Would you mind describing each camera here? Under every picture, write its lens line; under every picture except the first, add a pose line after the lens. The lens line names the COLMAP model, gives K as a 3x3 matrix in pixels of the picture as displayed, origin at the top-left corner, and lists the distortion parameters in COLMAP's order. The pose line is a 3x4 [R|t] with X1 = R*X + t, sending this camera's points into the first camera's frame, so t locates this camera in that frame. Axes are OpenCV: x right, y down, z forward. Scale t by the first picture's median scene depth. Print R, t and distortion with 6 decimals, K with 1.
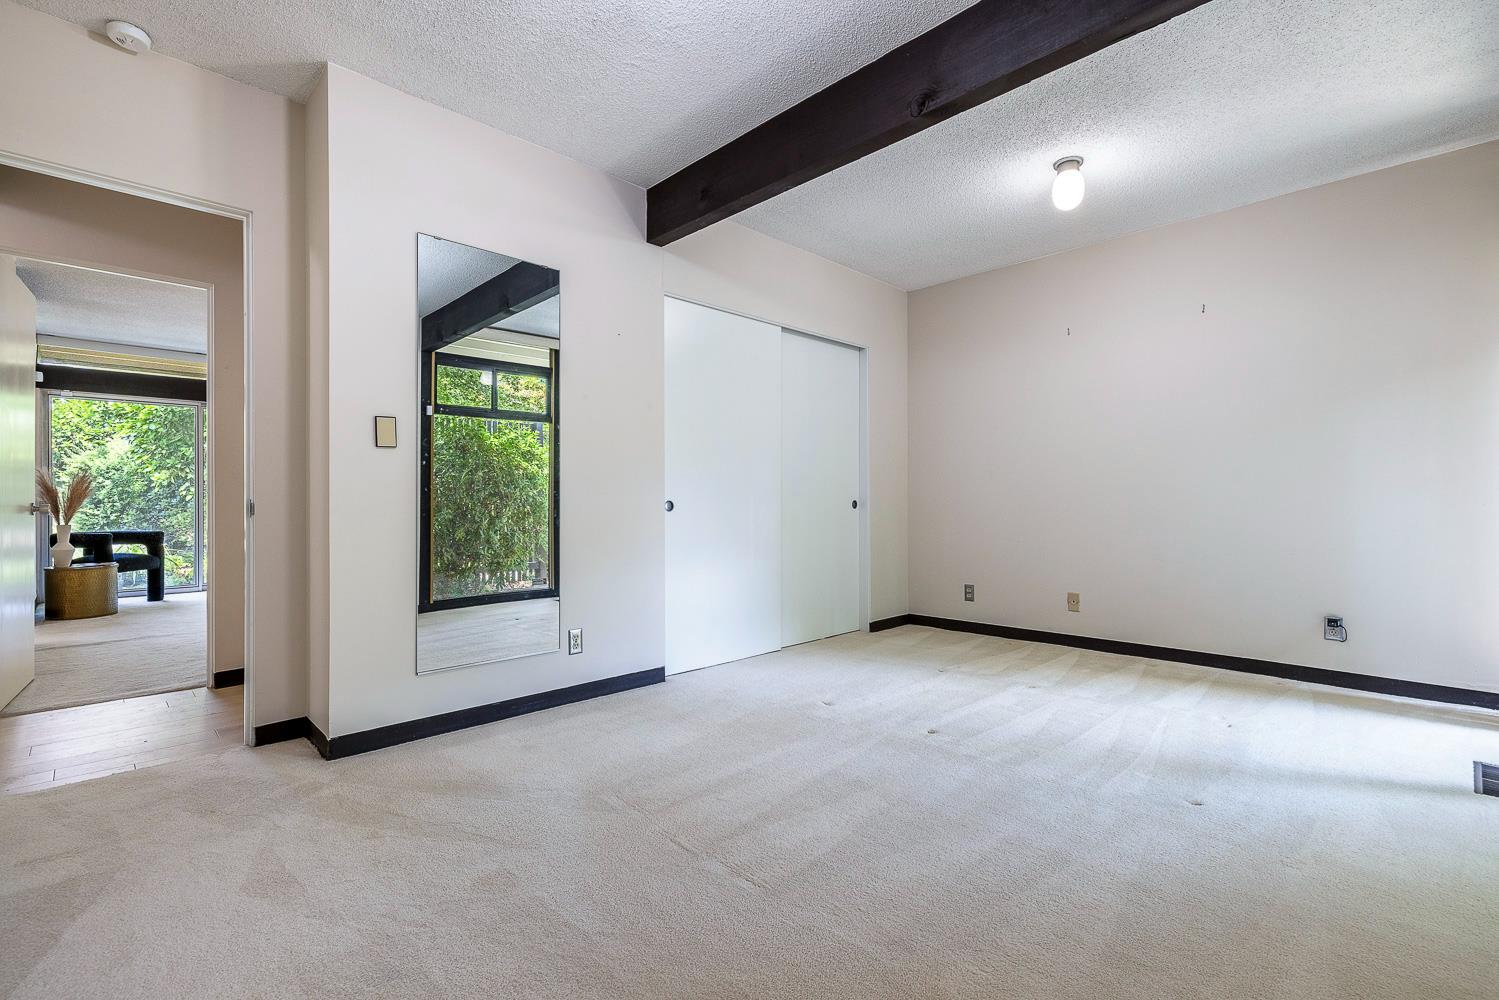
lens RADIAL K [[645.5, 0, 748.2], [0, 645.5, 499.5], [0, 0, 1]] dist [0.003670, -0.000457]
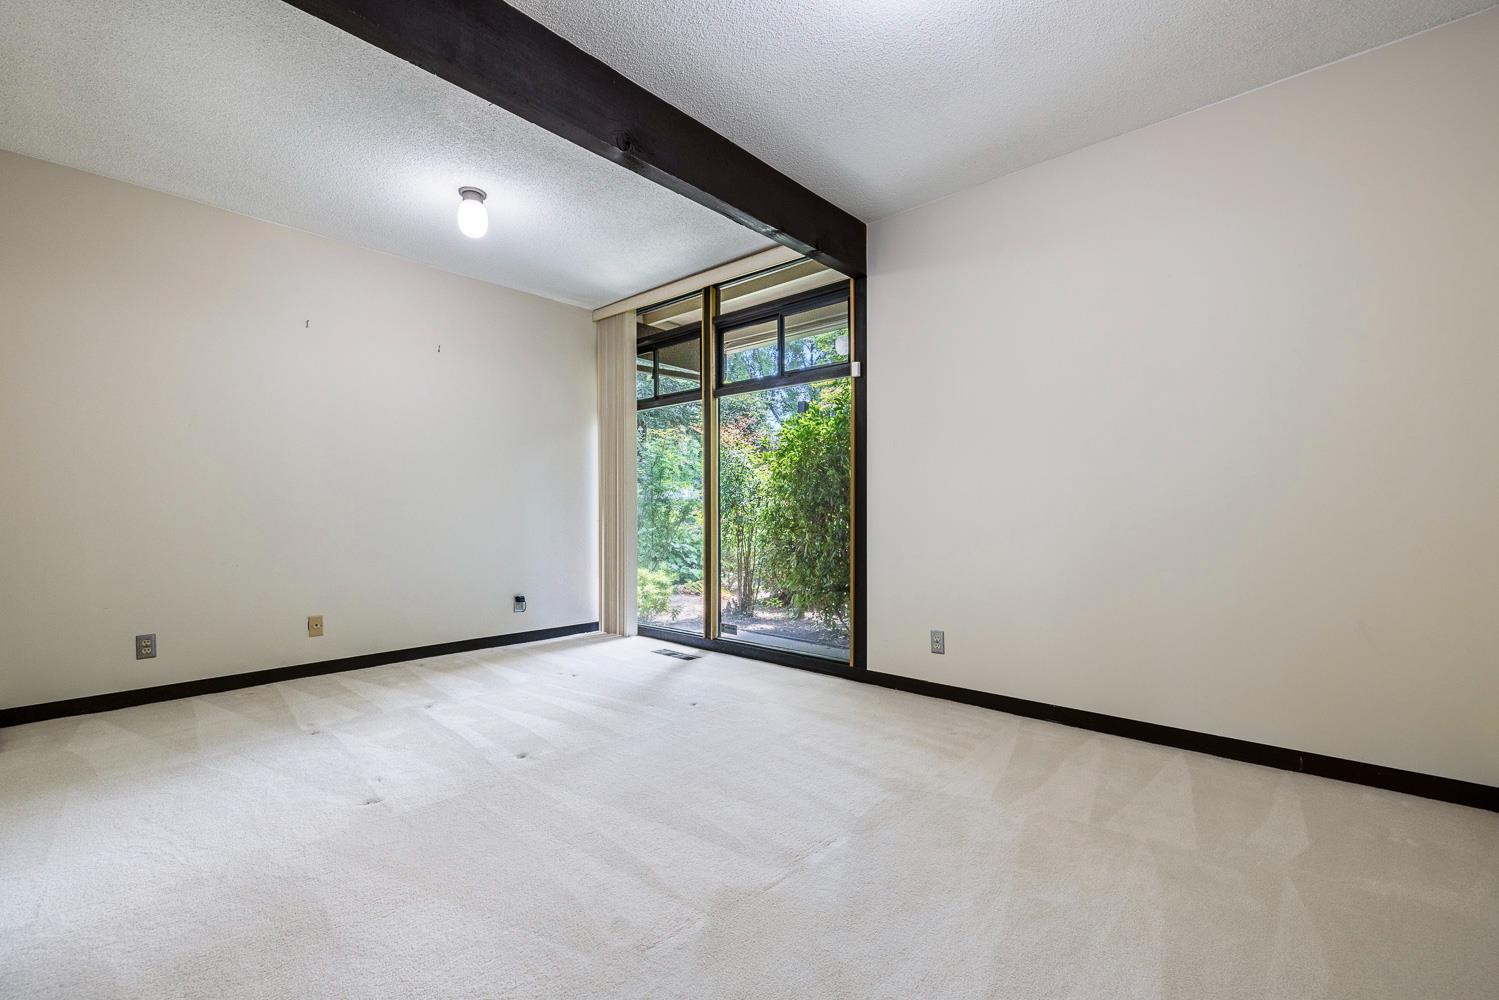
lens RADIAL K [[645.5, 0, 748.4], [0, 645.5, 510.2], [0, 0, 1]] dist [0.003670, -0.000457]
pose [[-0.039665, 0.004609, 0.999202, -0.578857], [-0.003591, 0.999982, -0.004755, -0.001000], [-0.999207, -0.003776, -0.039648, 0.592289]]
